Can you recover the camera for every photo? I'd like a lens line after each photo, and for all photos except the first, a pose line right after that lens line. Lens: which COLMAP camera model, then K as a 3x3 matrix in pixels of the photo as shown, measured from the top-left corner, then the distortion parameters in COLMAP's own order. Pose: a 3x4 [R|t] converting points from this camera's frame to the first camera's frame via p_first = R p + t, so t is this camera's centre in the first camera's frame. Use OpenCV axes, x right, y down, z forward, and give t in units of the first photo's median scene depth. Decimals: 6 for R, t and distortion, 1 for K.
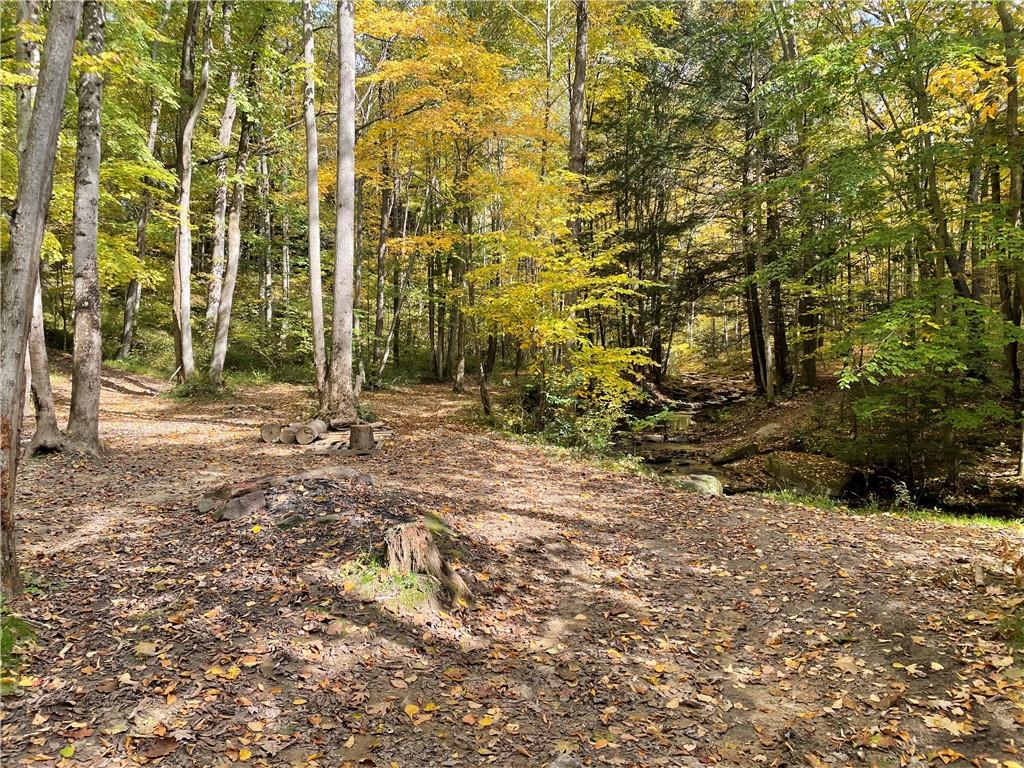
lens RADIAL K [[761.6, 0, 507.3], [0, 761.6, 382.1], [0, 0, 1]] dist [0.009805, -0.002464]
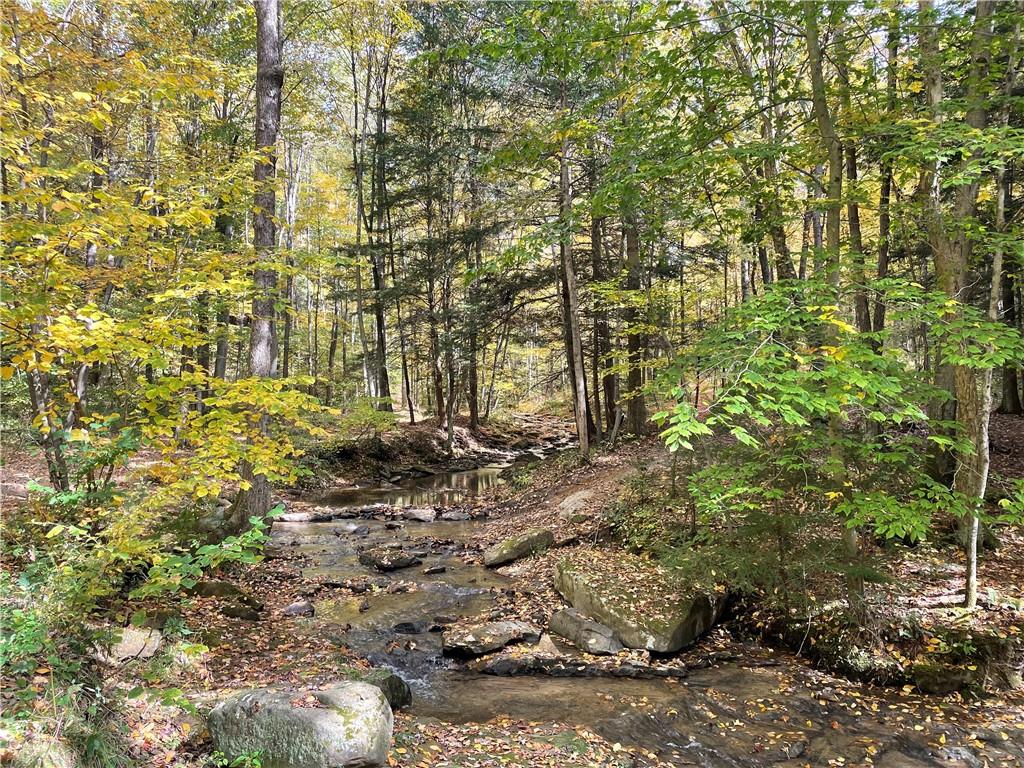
lens RADIAL K [[761.6, 0, 514.8], [0, 761.6, 385.2], [0, 0, 1]] dist [0.009805, -0.002464]
pose [[0.979625, -0.002184, 0.200822, 0.141268], [0.012174, 0.998748, -0.048526, -0.009775], [-0.200464, 0.049983, 0.978425, 0.310566]]
